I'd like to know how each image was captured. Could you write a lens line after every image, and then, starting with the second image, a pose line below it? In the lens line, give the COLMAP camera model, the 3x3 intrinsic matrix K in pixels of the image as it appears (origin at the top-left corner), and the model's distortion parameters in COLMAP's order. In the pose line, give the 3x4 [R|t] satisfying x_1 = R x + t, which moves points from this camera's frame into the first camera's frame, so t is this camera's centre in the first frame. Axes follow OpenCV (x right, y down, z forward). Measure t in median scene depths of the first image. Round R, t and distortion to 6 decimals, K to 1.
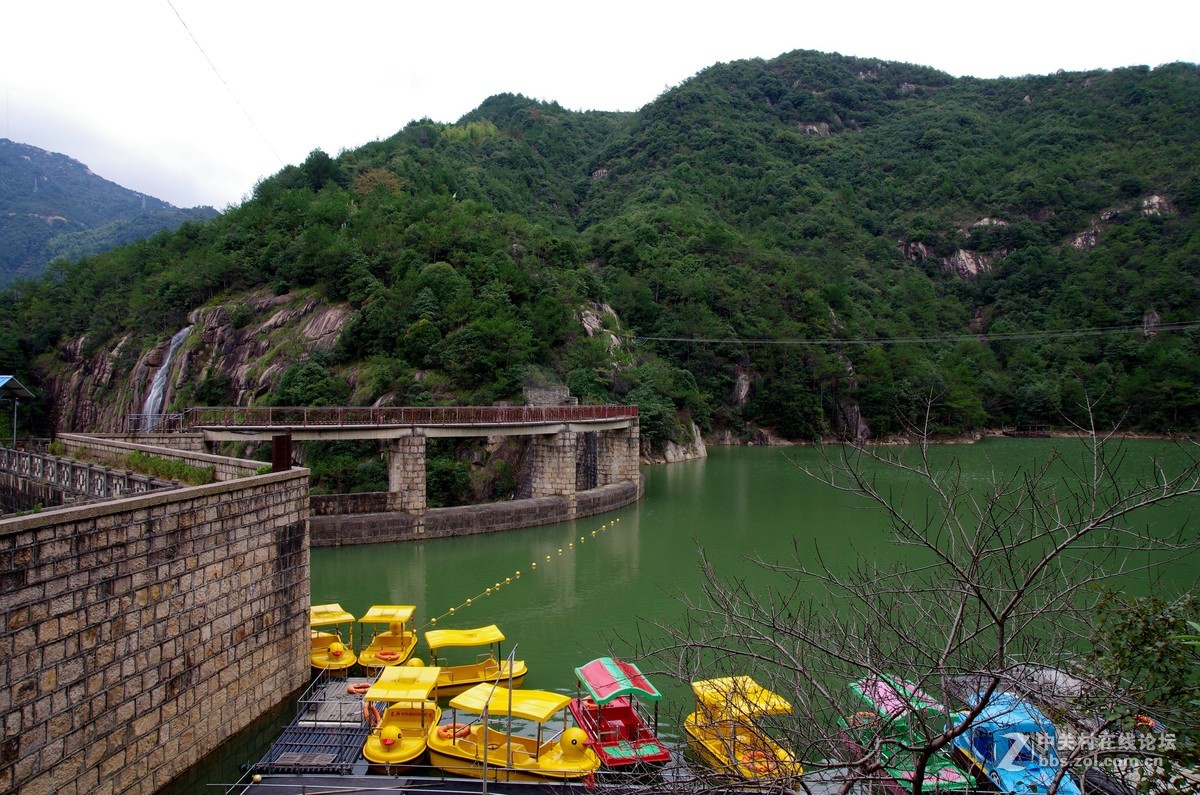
lens RADIAL K [[882.2, 0, 600.0], [0, 882.2, 397.5], [0, 0, 1]] dist [-0.146018, 0.176624]
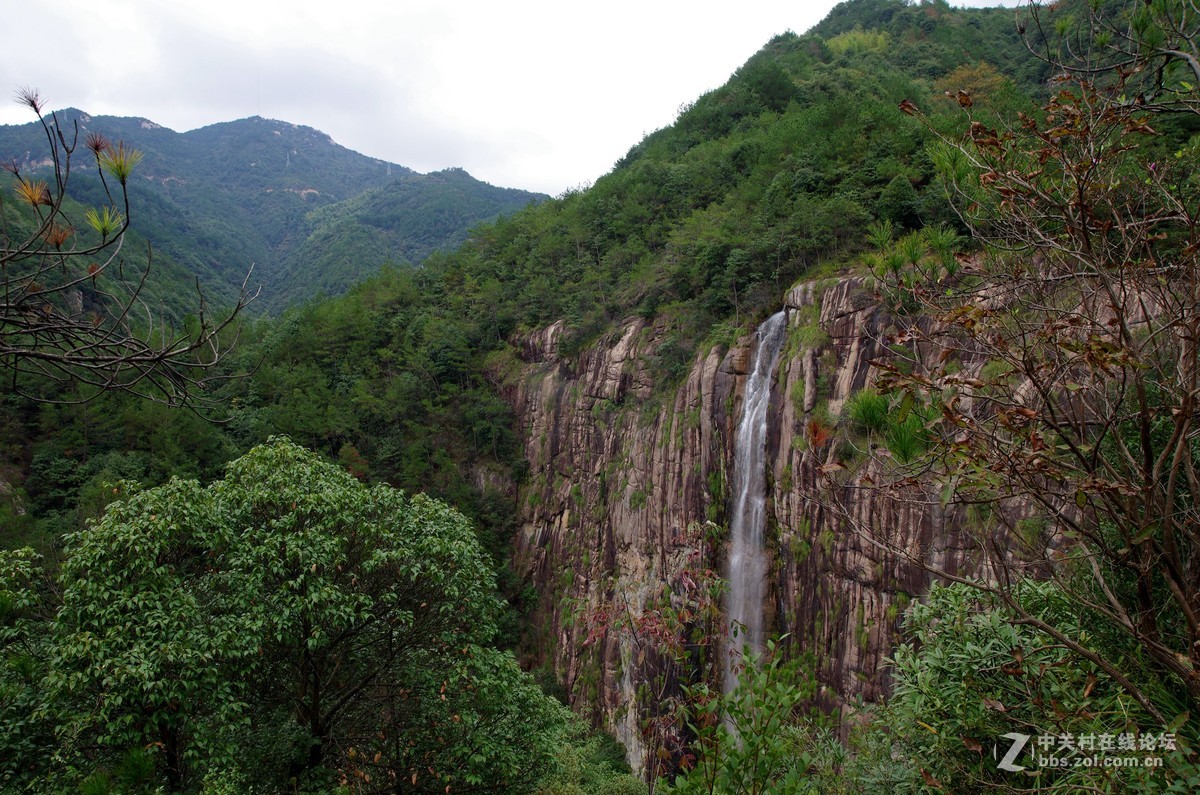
lens RADIAL K [[882.2, 0, 600.0], [0, 882.2, 397.5], [0, 0, 1]] dist [-0.146018, 0.176624]
pose [[0.983723, -0.014769, -0.179083, -0.432163], [0.023223, 0.998708, 0.045201, -0.043759], [0.178184, -0.048624, 0.982795, 0.274961]]
